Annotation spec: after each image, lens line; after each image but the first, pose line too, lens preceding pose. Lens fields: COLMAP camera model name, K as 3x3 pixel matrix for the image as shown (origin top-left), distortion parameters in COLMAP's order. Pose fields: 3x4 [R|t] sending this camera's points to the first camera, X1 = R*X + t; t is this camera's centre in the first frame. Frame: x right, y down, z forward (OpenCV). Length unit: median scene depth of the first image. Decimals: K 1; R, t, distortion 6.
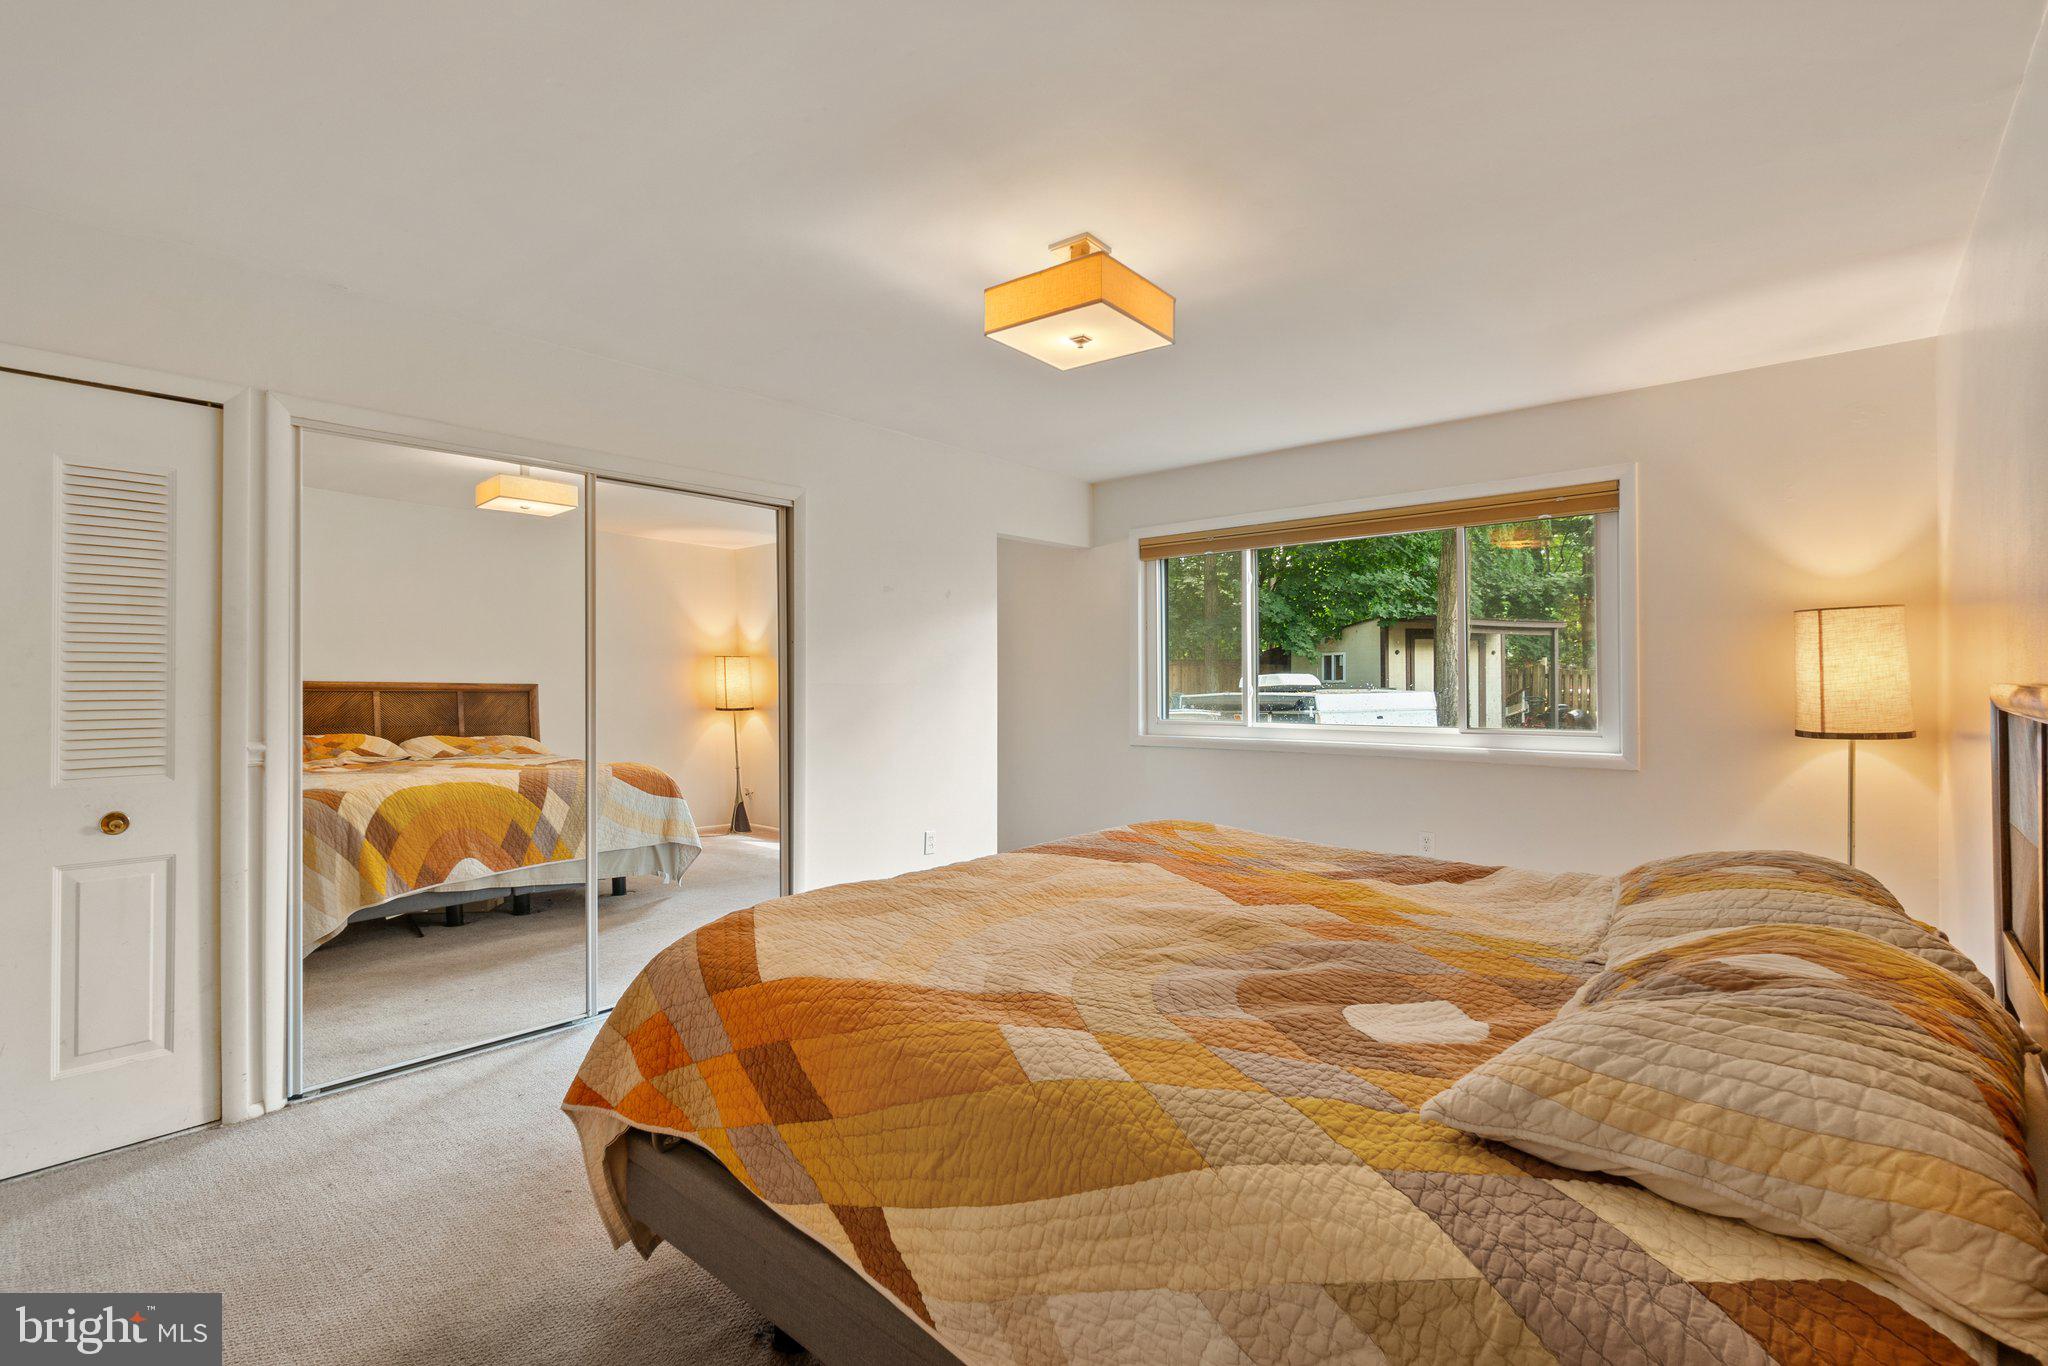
lens RADIAL K [[929.4, 0, 992.3], [0, 929.4, 653.0], [0, 0, 1]] dist [0.003066, 0.000060]
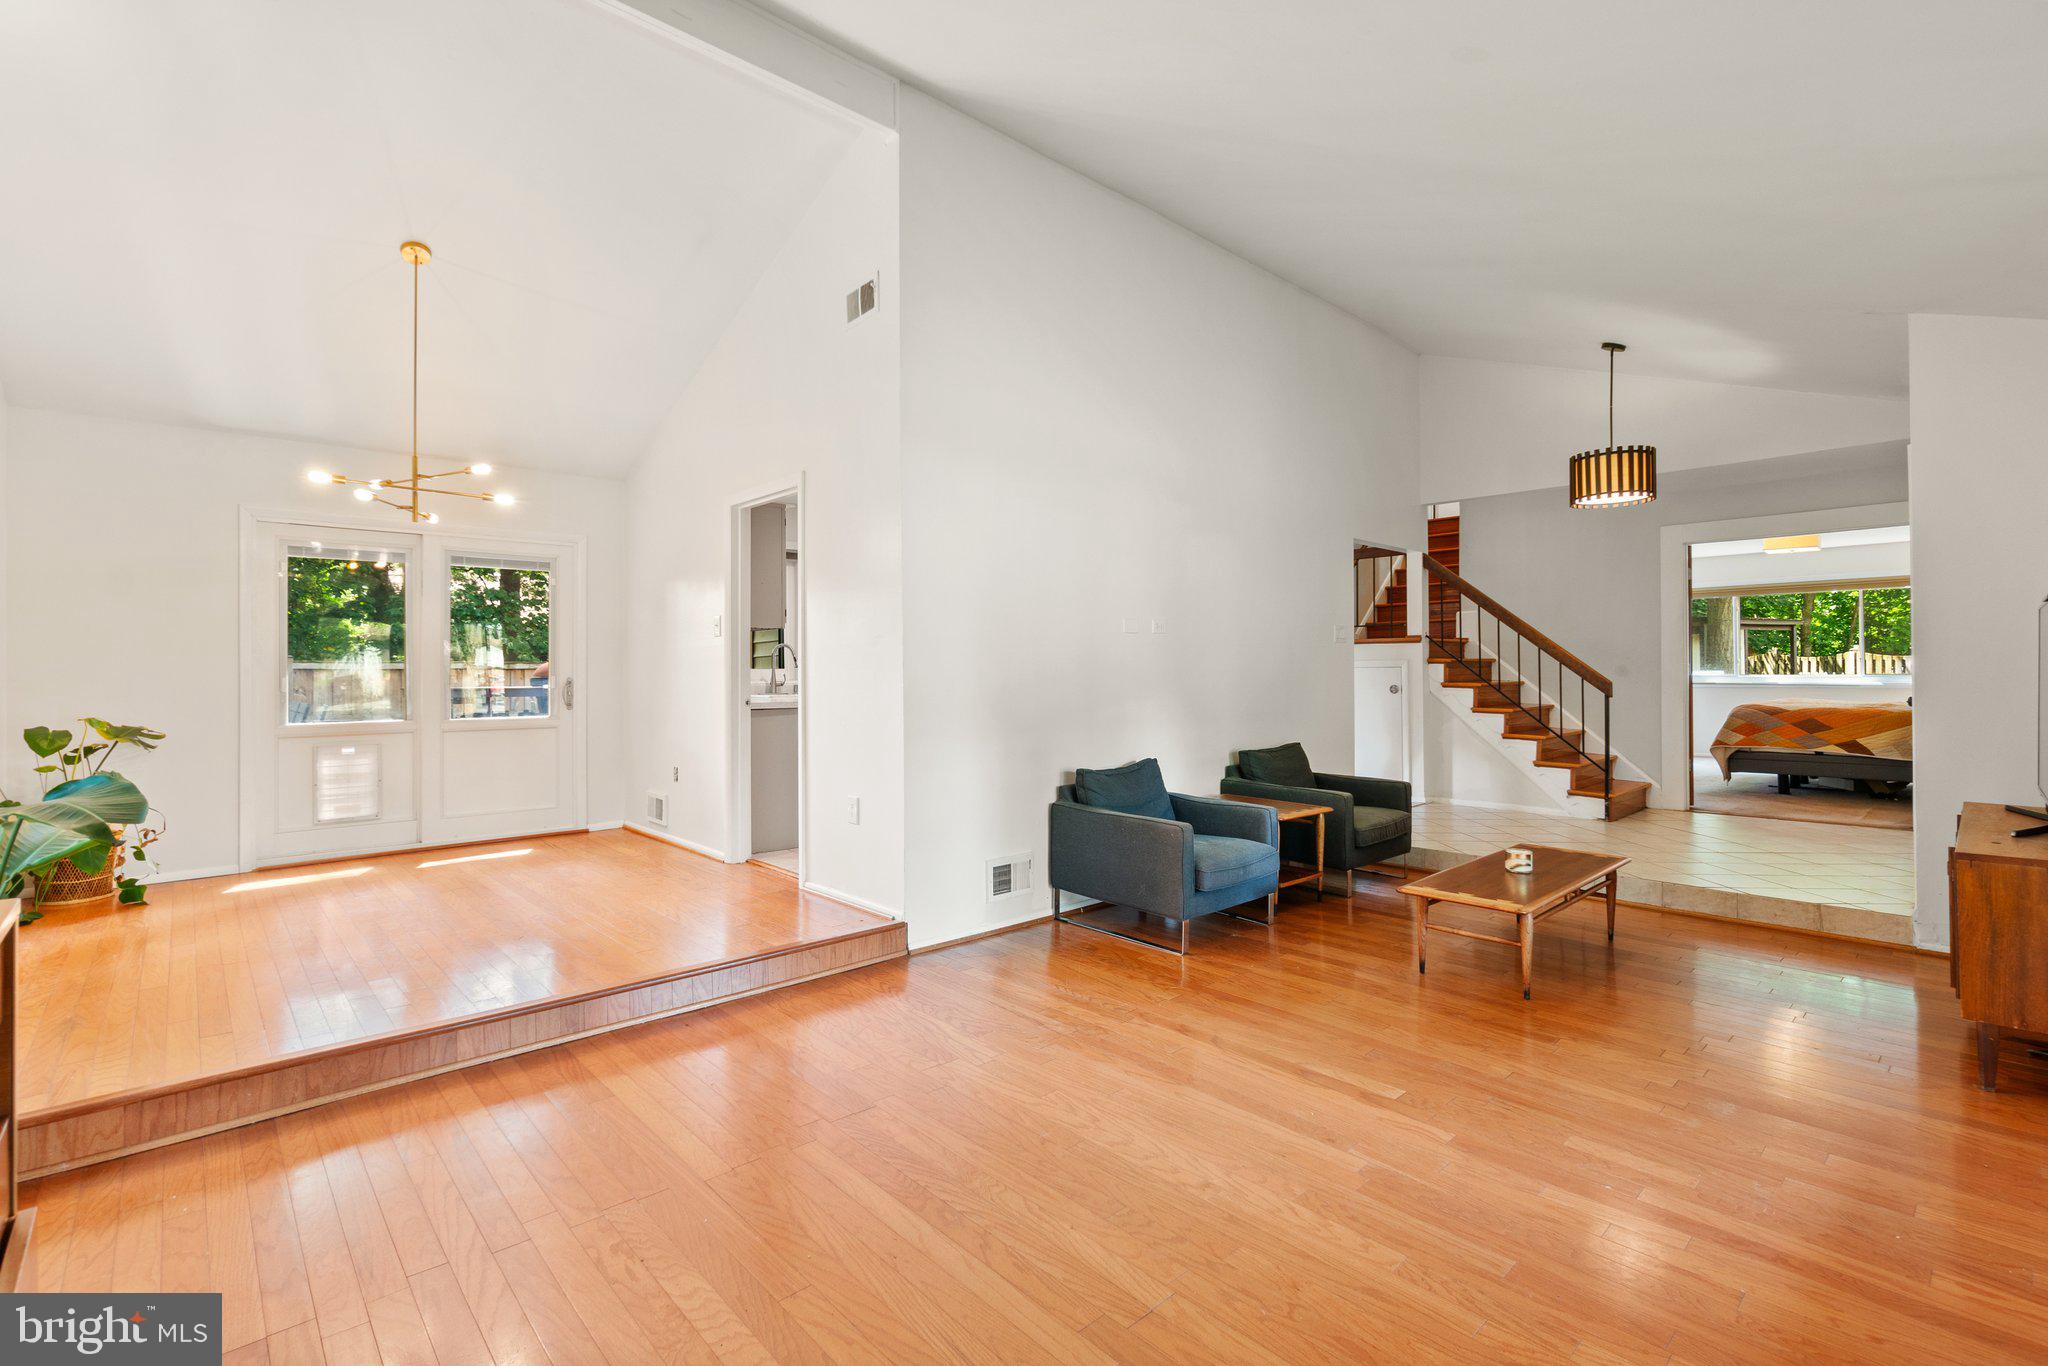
lens RADIAL K [[915.1, 0, 930.3], [0, 915.1, 674.4], [0, 0, 1]] dist [0.000946, 0.000010]
pose [[0.991115, -0.003275, -0.132970, -1.672721], [0.005797, 0.999810, 0.018584, 0.022982], [0.132884, -0.019190, 0.990946, -1.769371]]
